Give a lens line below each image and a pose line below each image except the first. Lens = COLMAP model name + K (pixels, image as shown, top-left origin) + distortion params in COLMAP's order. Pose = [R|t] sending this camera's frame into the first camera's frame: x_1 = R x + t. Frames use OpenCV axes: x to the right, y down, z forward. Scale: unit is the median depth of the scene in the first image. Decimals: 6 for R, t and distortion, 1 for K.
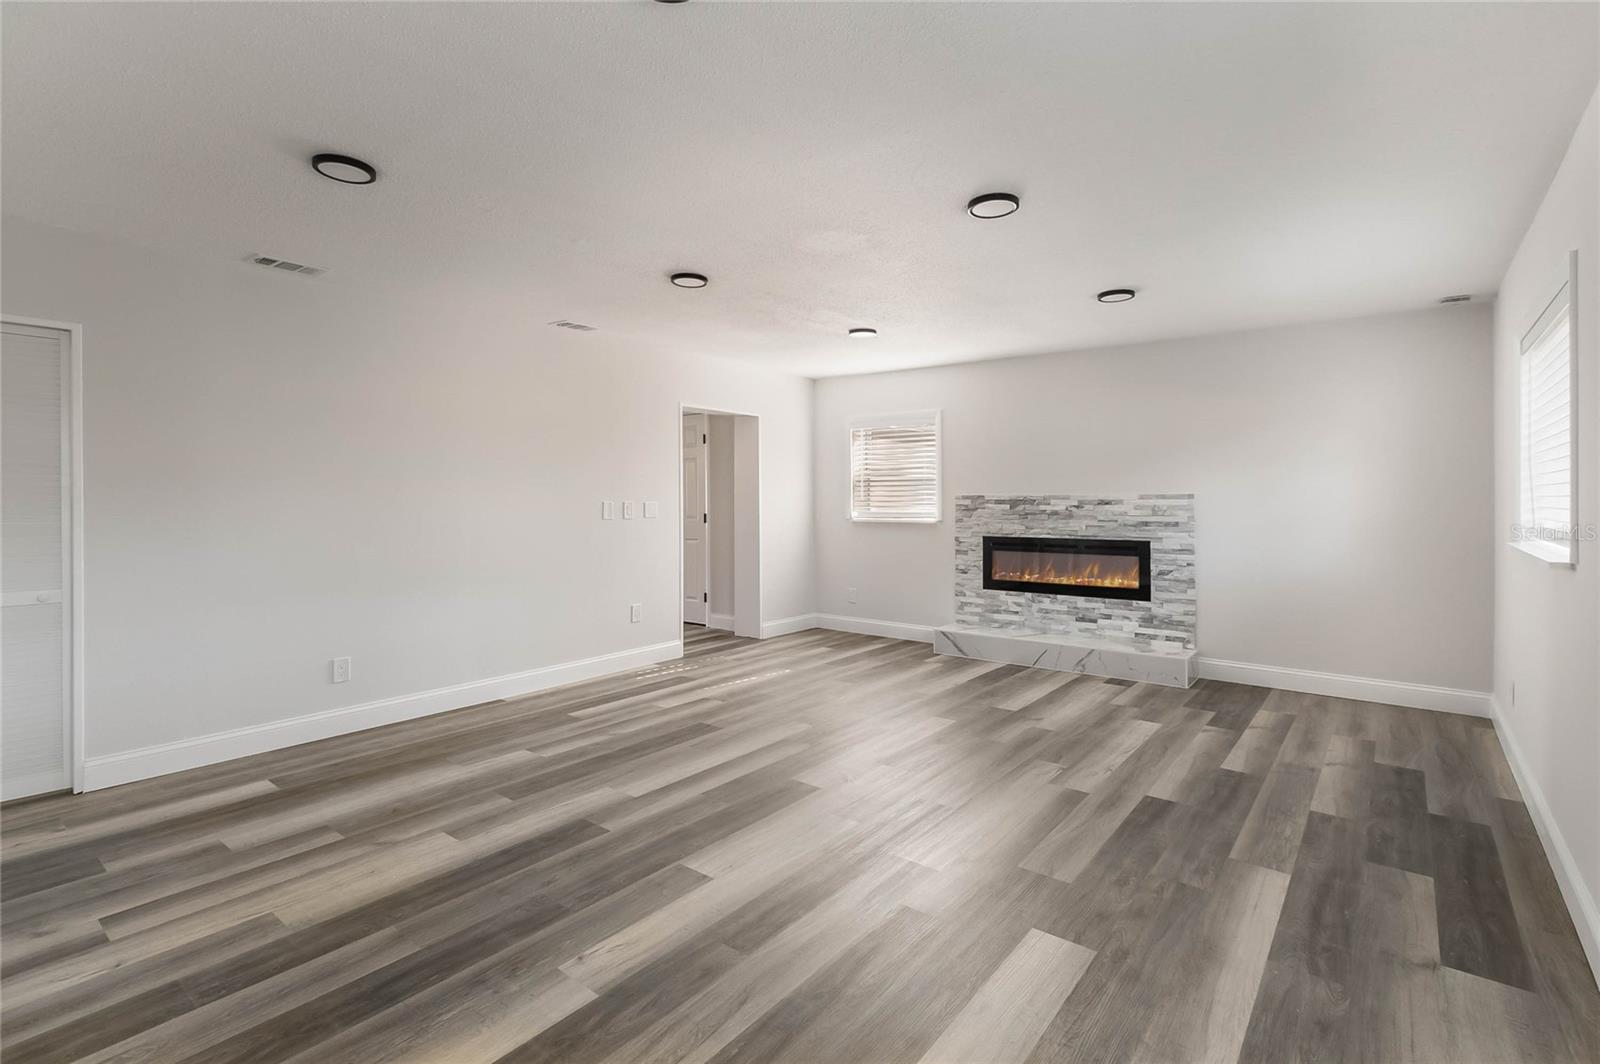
lens RADIAL K [[765.7, 0, 799.5], [0, 765.7, 496.1], [0, 0, 1]] dist [0.001754, -0.000452]
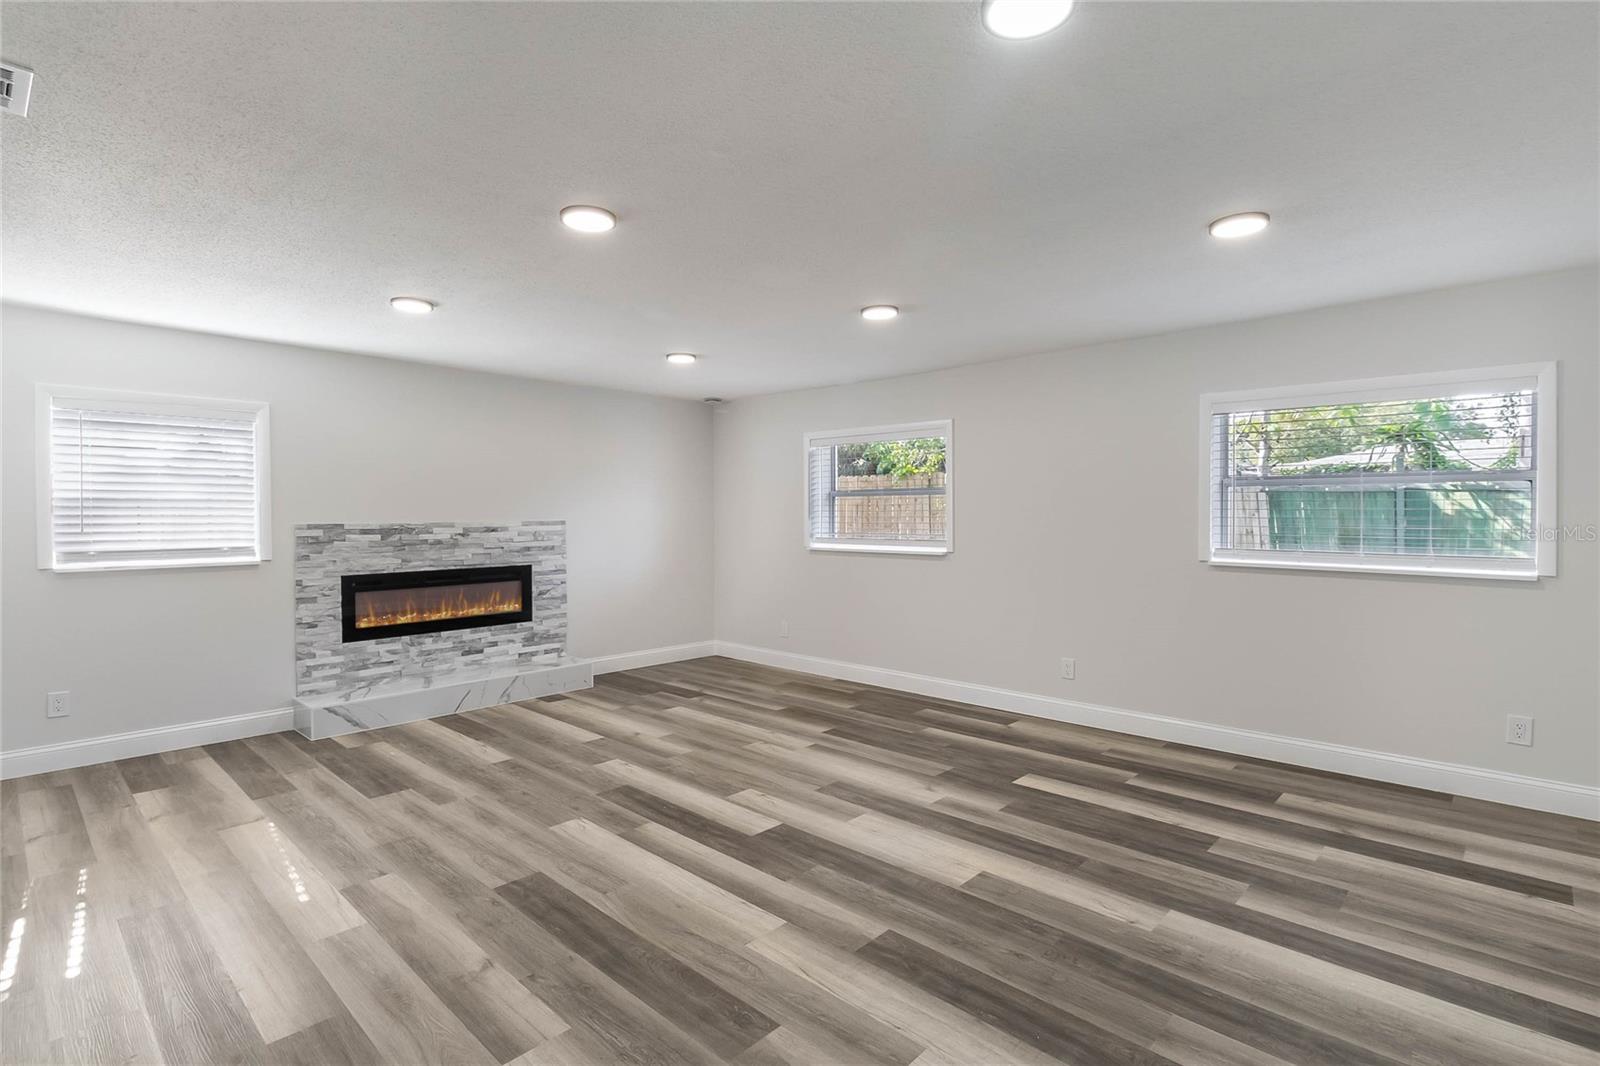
lens RADIAL K [[761.1, 0, 799.3], [0, 761.1, 518.4], [0, 0, 1]] dist [0.000567, -0.000169]
pose [[0.085054, -0.006558, 0.996355, -0.568066], [0.000599, 0.999978, 0.006530, -0.012856], [-0.996376, 0.000042, 0.085056, 0.533473]]
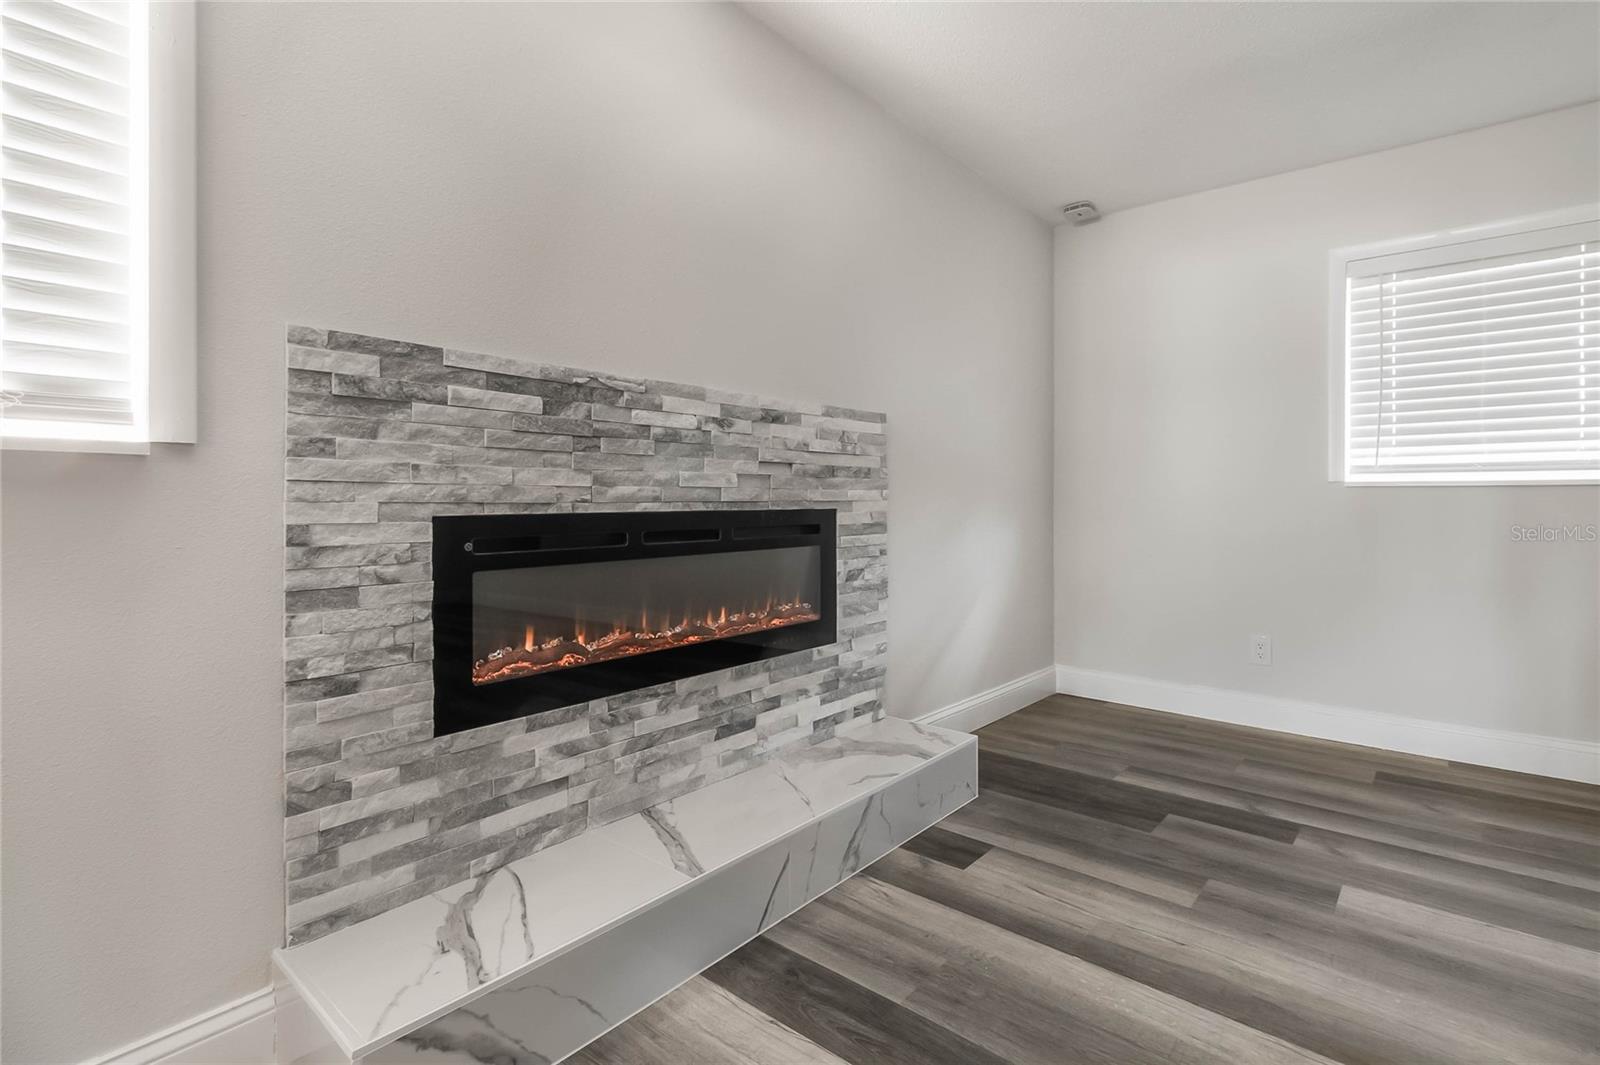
lens RADIAL K [[765.7, 0, 799.5], [0, 765.7, 496.6], [0, 0, 1]] dist [0.001754, -0.000452]
pose [[0.023858, 0.001809, 0.999714, 0.002697], [-0.009508, 0.999954, -0.001583, 0.051833], [-0.999670, -0.009467, 0.023874, 1.006172]]
